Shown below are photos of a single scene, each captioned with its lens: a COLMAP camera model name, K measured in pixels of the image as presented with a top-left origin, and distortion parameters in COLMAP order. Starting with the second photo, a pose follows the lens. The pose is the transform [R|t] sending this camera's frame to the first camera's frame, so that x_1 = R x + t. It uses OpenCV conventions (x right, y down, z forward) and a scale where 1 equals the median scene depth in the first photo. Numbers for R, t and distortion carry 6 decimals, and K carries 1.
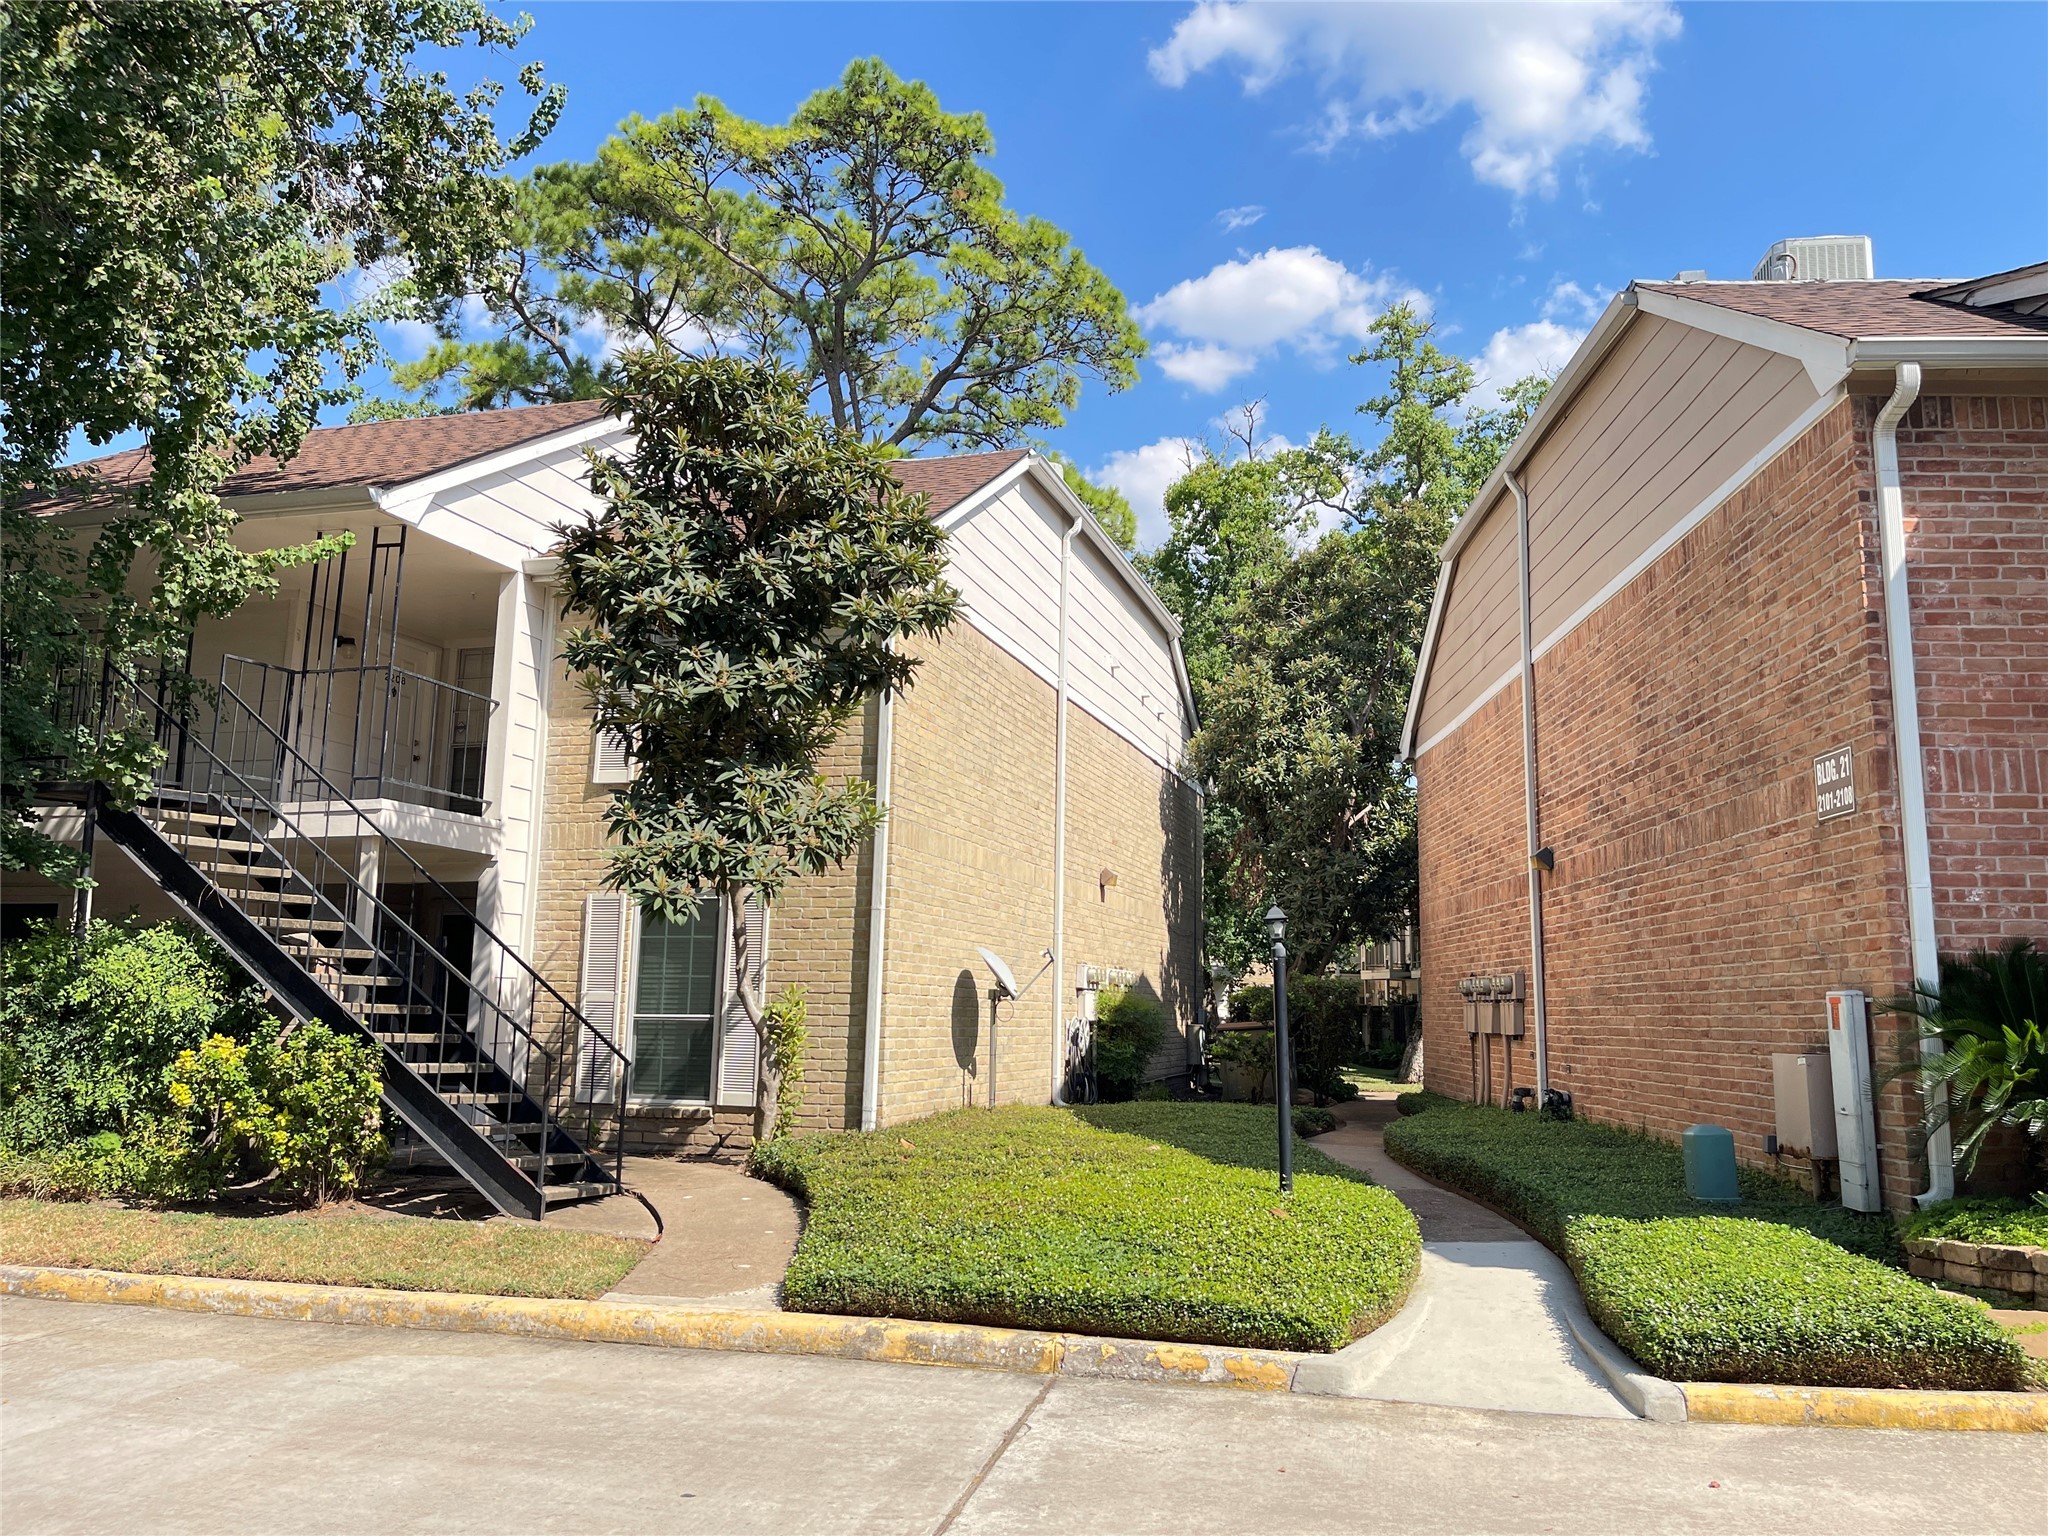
lens RADIAL K [[1530.7, 0, 1028.0], [0, 1530.7, 759.4], [0, 0, 1]] dist [0.022761, -0.037257]
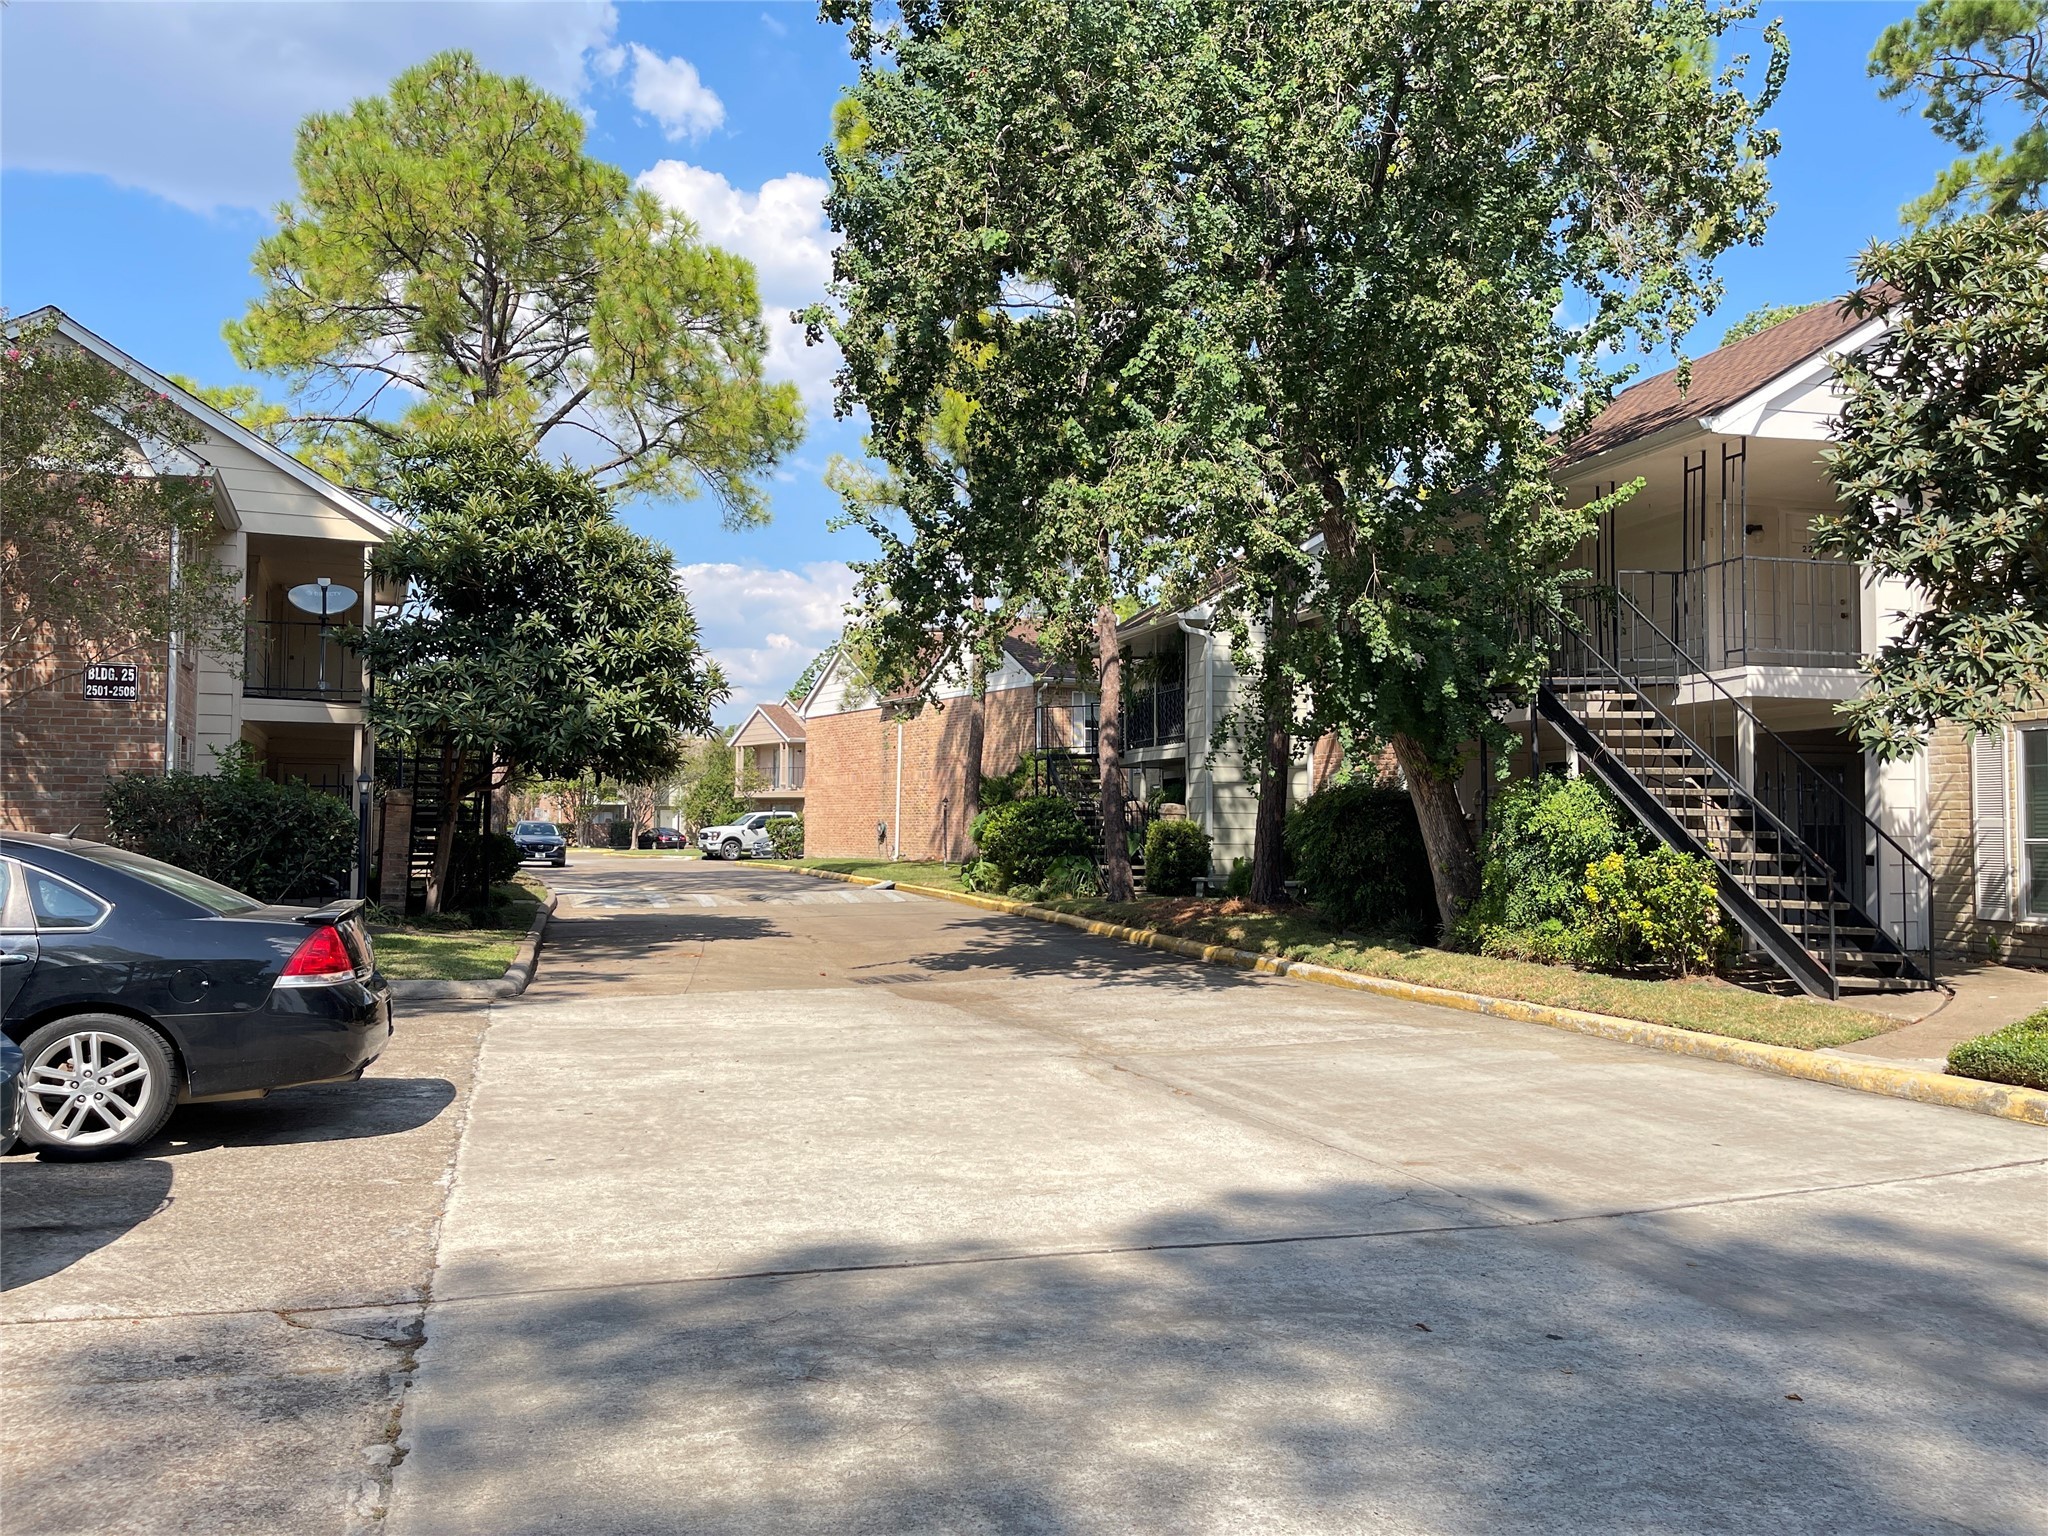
lens RADIAL K [[1530.7, 0, 1023.9], [0, 1530.7, 768.1], [0, 0, 1]] dist [0.022761, -0.037257]
pose [[0.515704, -0.045558, -0.855555, 0.400909], [0.140925, 0.989495, 0.032255, -0.018186], [0.845098, -0.137203, 0.516706, -0.167088]]
